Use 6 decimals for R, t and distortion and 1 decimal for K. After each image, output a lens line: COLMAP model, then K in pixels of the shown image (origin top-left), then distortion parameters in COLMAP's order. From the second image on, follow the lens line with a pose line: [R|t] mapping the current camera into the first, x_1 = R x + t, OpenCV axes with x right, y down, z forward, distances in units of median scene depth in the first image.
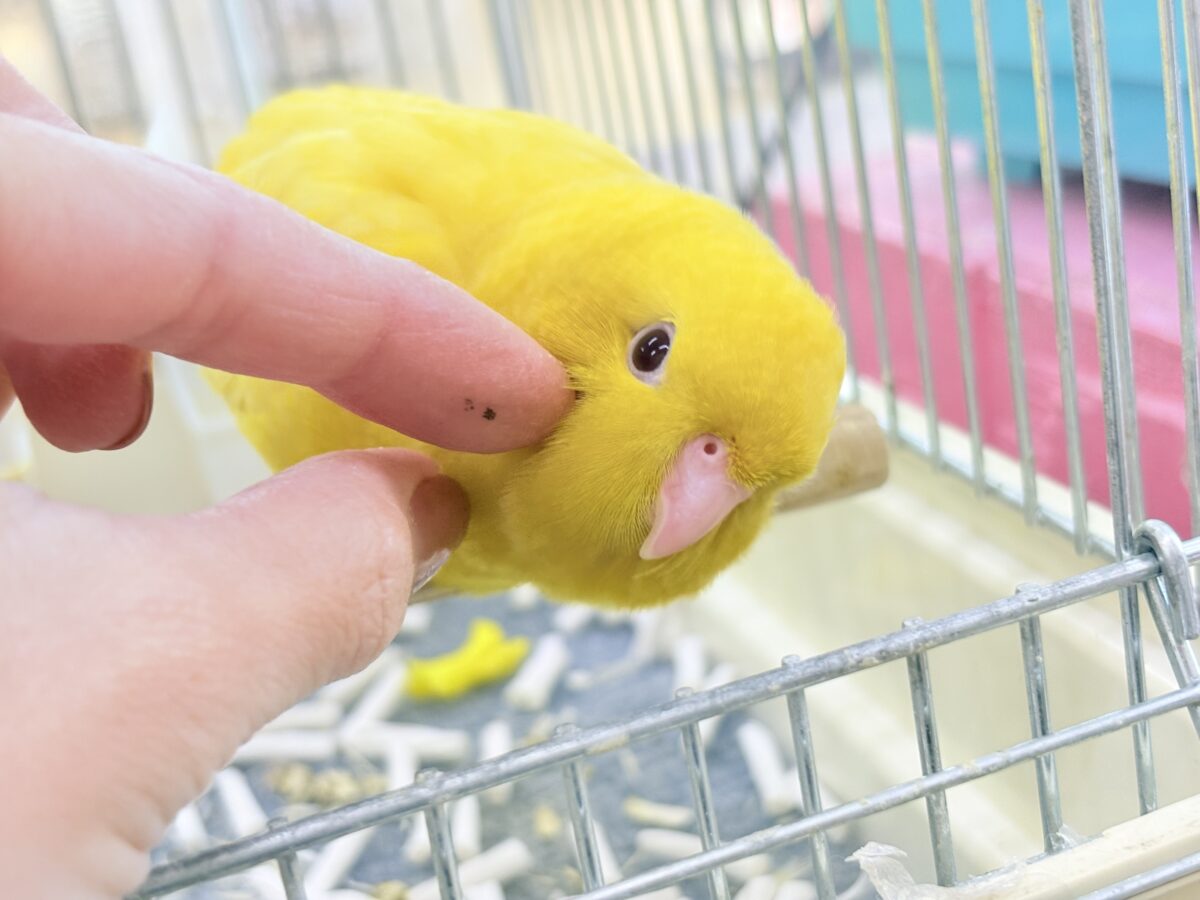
lens RADIAL K [[1925.2, 0, 600.0], [0, 1925.2, 450.0], [0, 0, 1]] dist [0.094255, -0.064720]
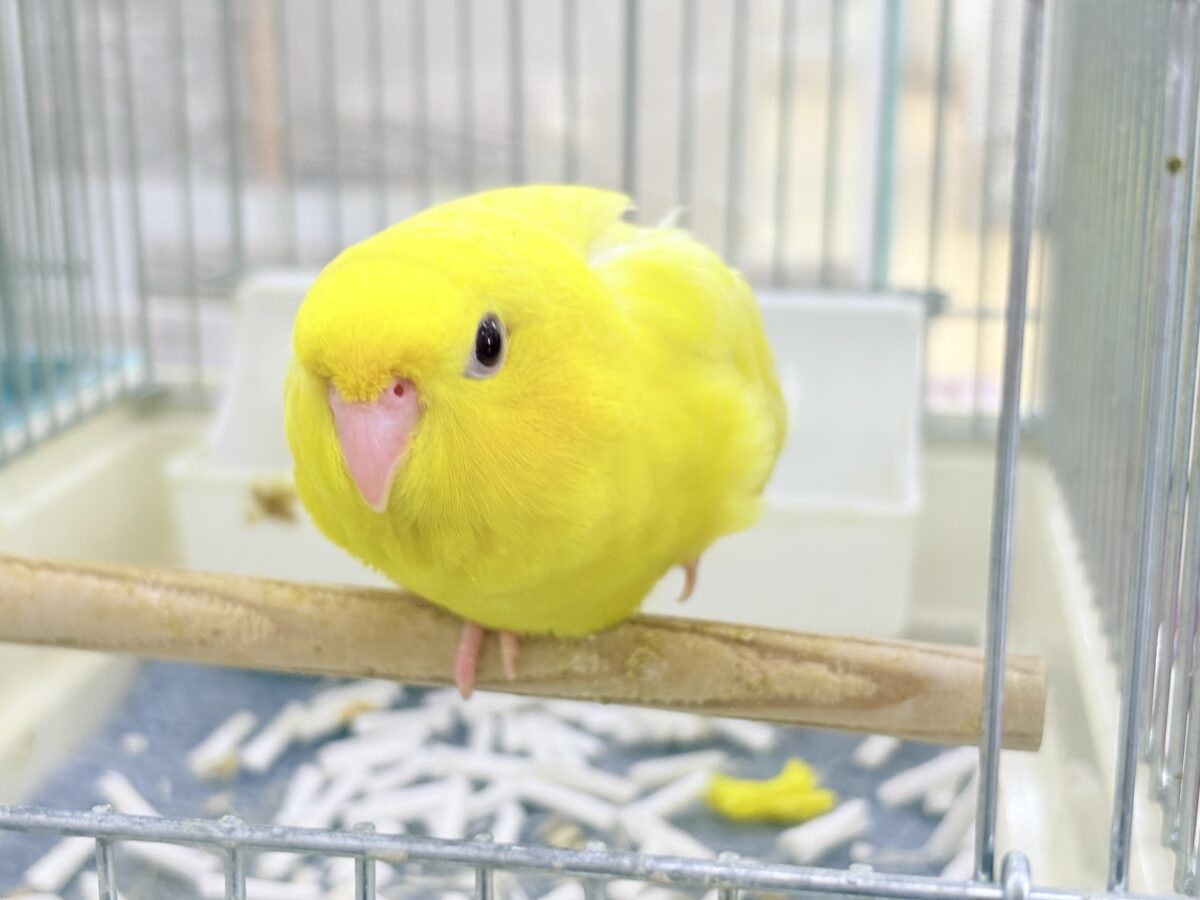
lens RADIAL K [[1925.2, 0, 600.0], [0, 1925.2, 450.0], [0, 0, 1]] dist [0.094255, -0.064720]
pose [[0.866336, 0.283418, -0.411261, 0.438459], [-0.303611, 0.952646, 0.016944, -0.102037], [0.396588, 0.110184, 0.911360, 0.053779]]
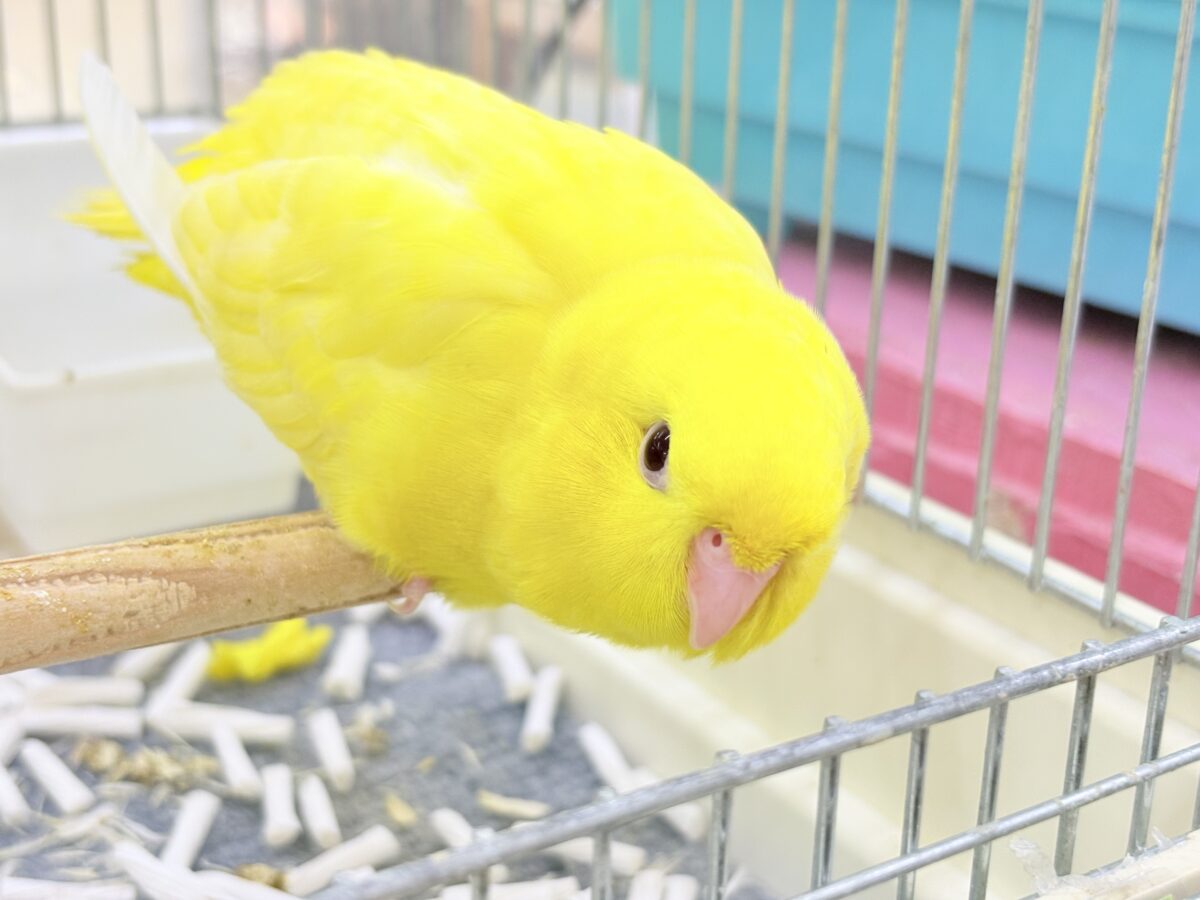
lens RADIAL K [[1925.2, 0, 600.0], [0, 1925.2, 450.0], [0, 0, 1]] dist [0.094255, -0.064720]
pose [[0.945437, 0.102638, 0.309216, -0.453492], [-0.100950, 0.994659, -0.021500, 0.029381], [-0.309771, -0.010889, 0.950749, 0.021678]]
